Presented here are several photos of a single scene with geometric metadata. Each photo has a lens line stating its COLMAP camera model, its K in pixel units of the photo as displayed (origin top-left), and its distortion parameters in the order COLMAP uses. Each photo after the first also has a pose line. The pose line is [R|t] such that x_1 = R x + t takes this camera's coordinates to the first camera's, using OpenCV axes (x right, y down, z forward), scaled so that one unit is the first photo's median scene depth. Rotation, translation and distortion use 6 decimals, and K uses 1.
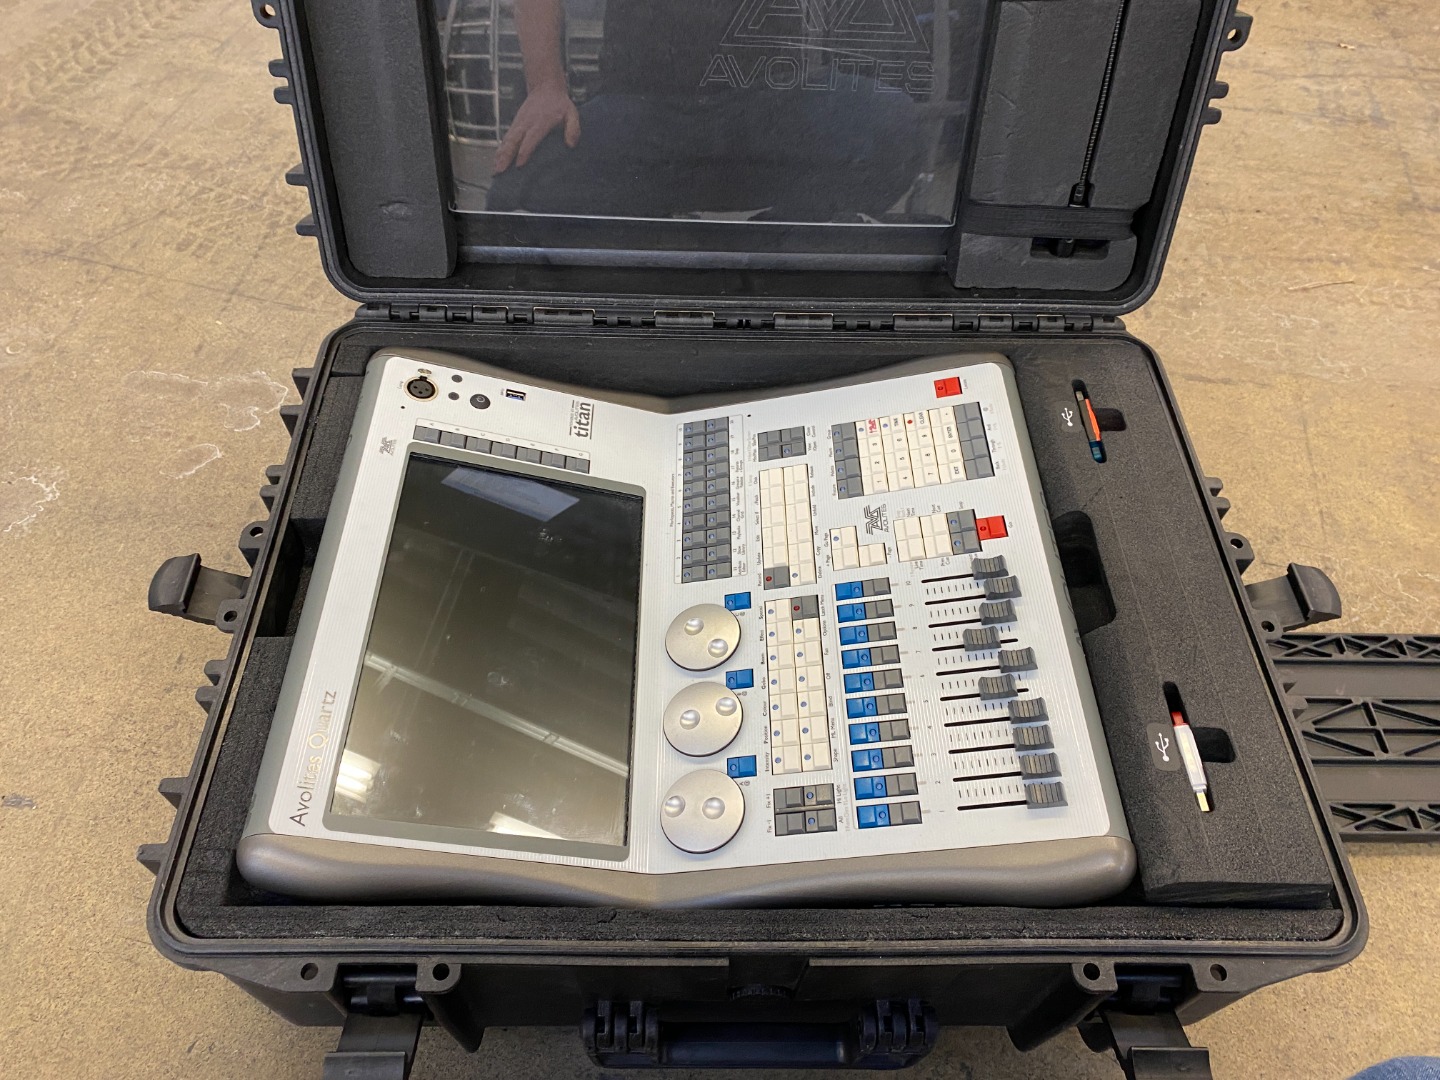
lens RADIAL K [[1093.9, 0, 707.2], [0, 1093.9, 529.7], [0, 0, 1]] dist [0.019317, -0.017385]
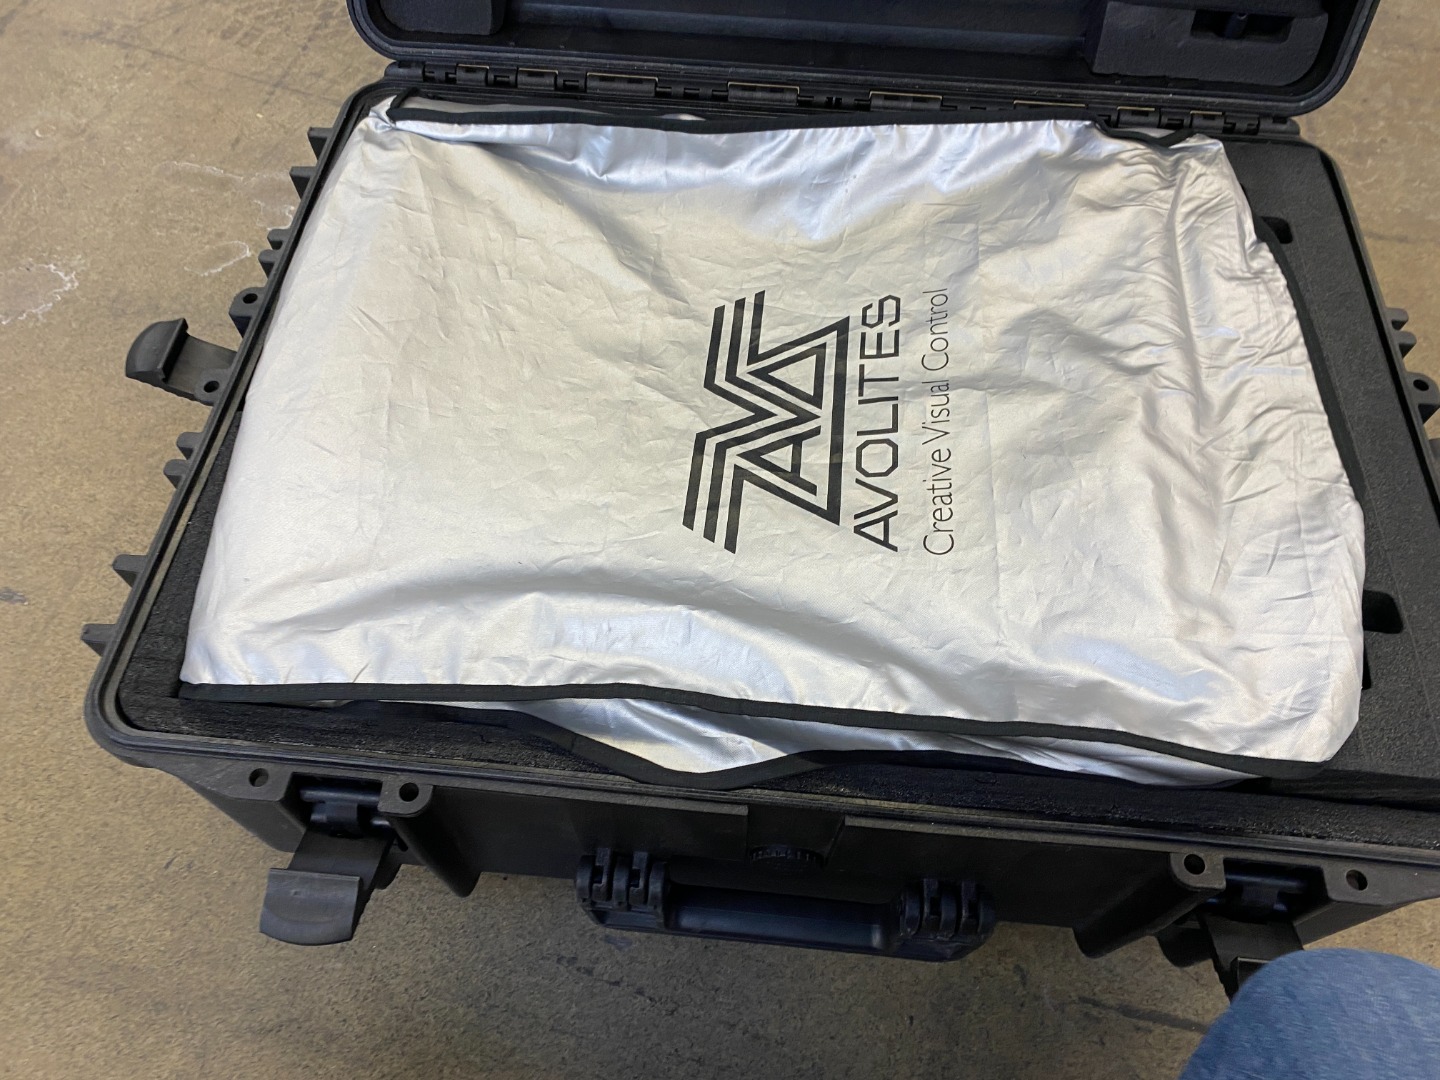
lens RADIAL K [[1093.9, 0, 704.5], [0, 1093.9, 545.4], [0, 0, 1]] dist [0.019317, -0.017385]
pose [[0.994778, 0.073842, -0.070450, 0.019985], [-0.066955, 0.993169, 0.095566, 0.076502], [0.077025, -0.090350, 0.992927, 0.125594]]
